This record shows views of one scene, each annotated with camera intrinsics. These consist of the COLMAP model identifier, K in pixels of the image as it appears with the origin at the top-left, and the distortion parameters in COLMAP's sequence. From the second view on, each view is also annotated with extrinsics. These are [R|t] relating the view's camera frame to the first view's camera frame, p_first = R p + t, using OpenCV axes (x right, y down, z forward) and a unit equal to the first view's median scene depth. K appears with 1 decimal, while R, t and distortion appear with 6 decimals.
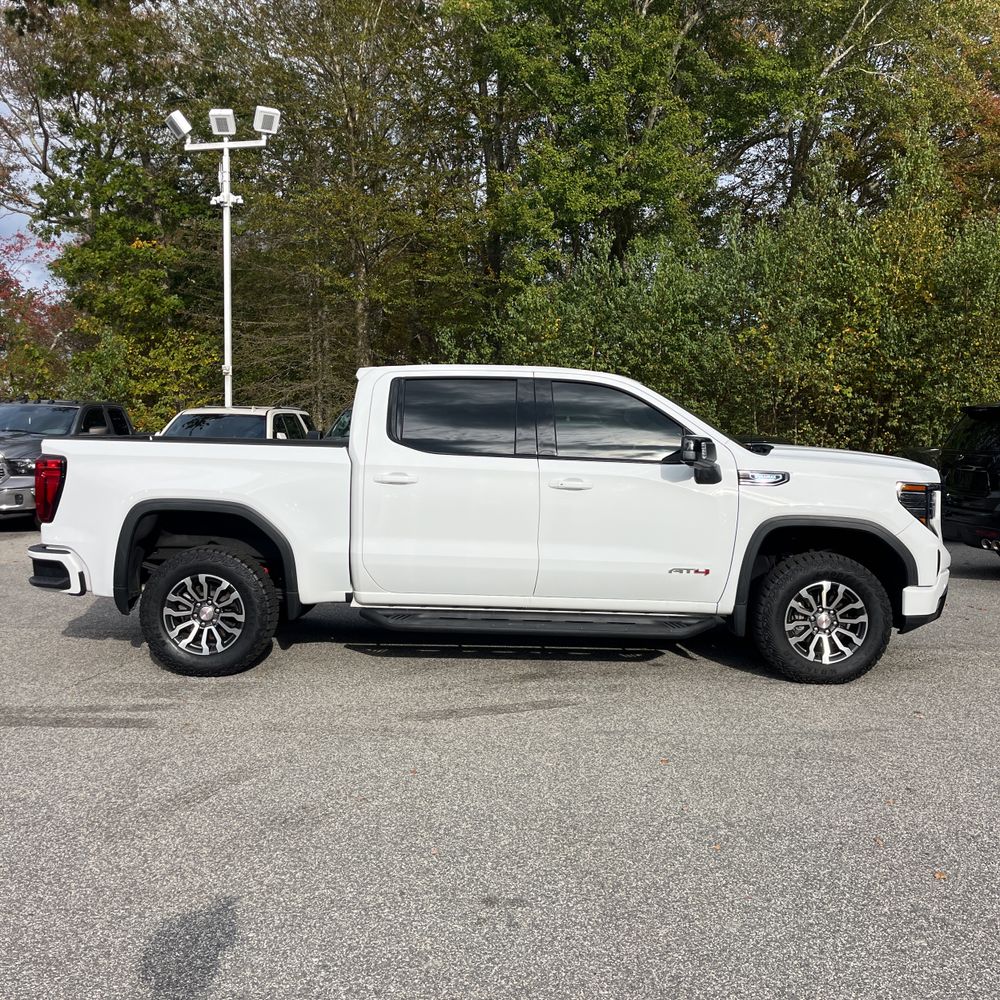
lens RADIAL K [[992.3, 0, 497.7], [0, 992.3, 496.2], [0, 0, 1]] dist [0.046444, -0.007307]
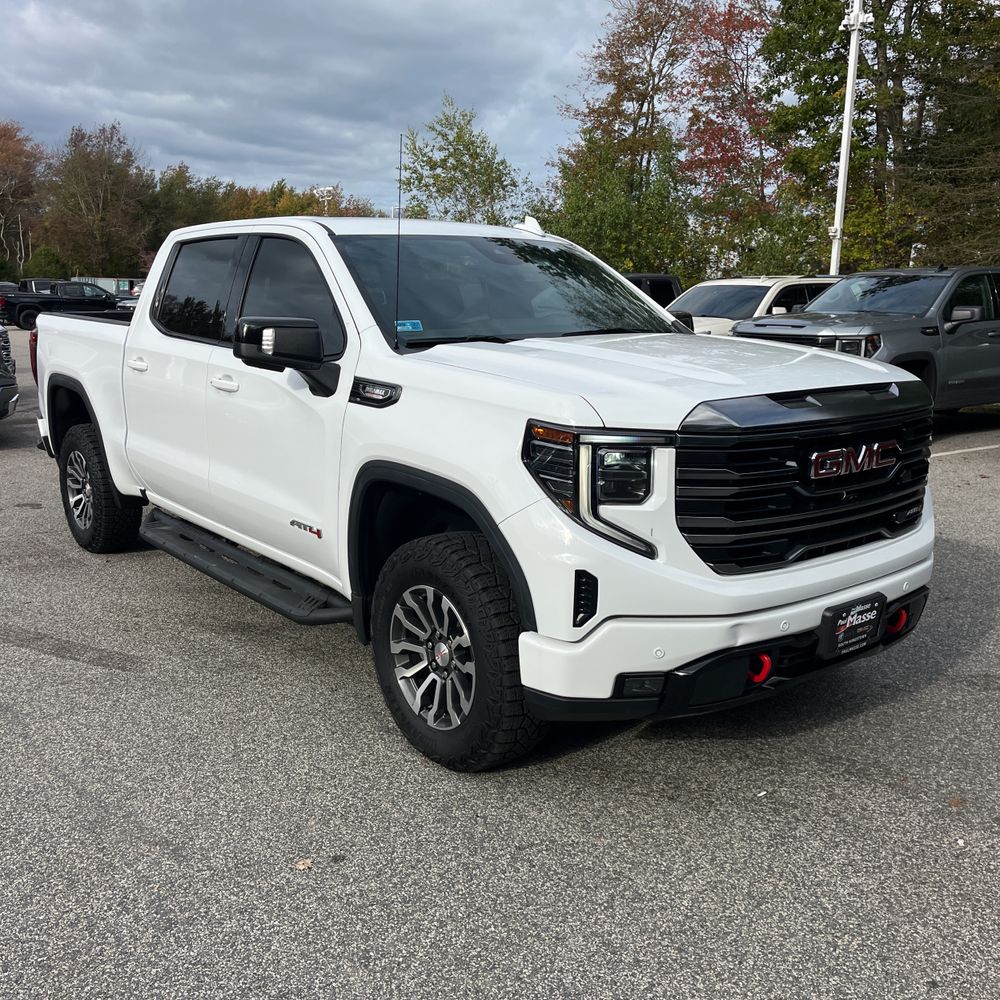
lens RADIAL K [[998.7, 0, 492.8], [0, 998.7, 505.1], [0, 0, 1]] dist [0.053078, -0.072099]
pose [[0.646158, 0.151261, -0.748064, 0.750275], [-0.049125, 0.986374, 0.157015, -0.048127], [0.761621, -0.064708, 0.644784, 0.657191]]
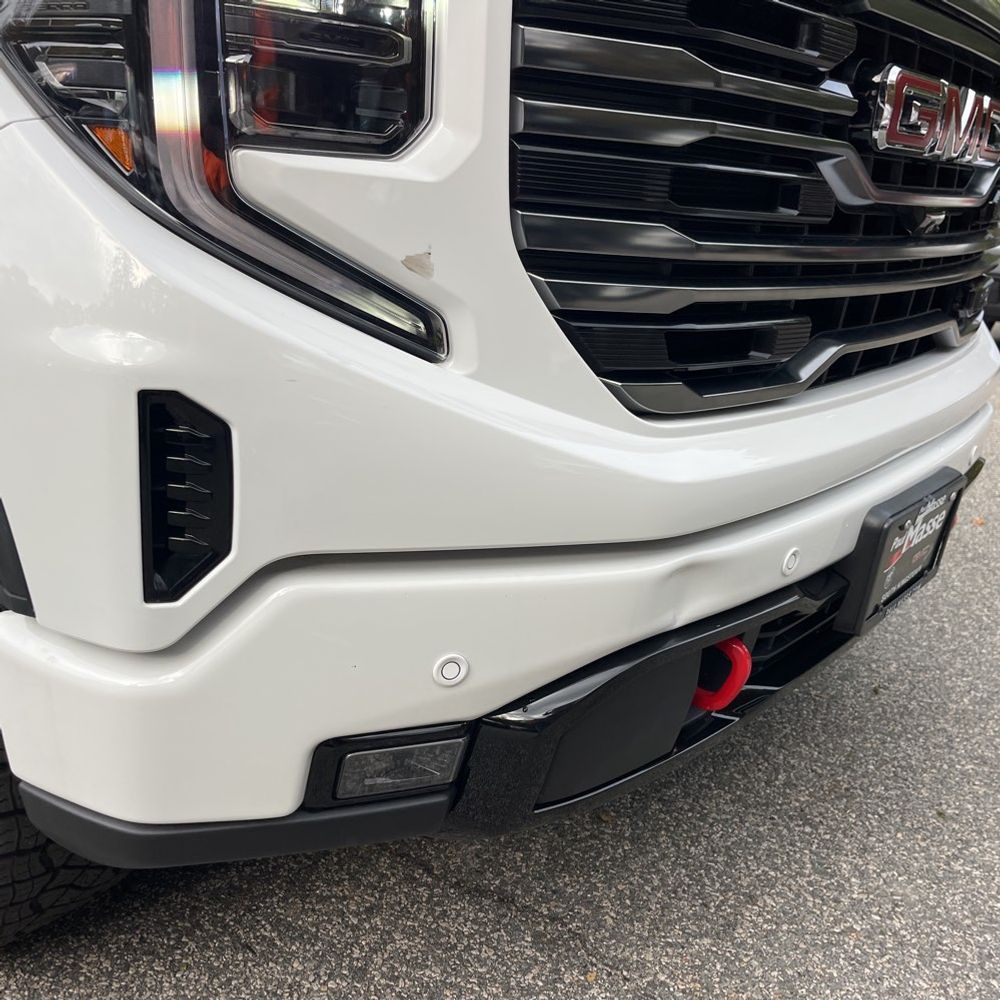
lens RADIAL K [[992.3, 0, 497.7], [0, 992.3, 496.2], [0, 0, 1]] dist [0.046444, -0.007307]
pose [[0.794965, 0.216977, -0.566526, 0.537039], [-0.089830, 0.965659, 0.243791, 0.031960], [0.599968, -0.142914, 0.787156, 0.914059]]
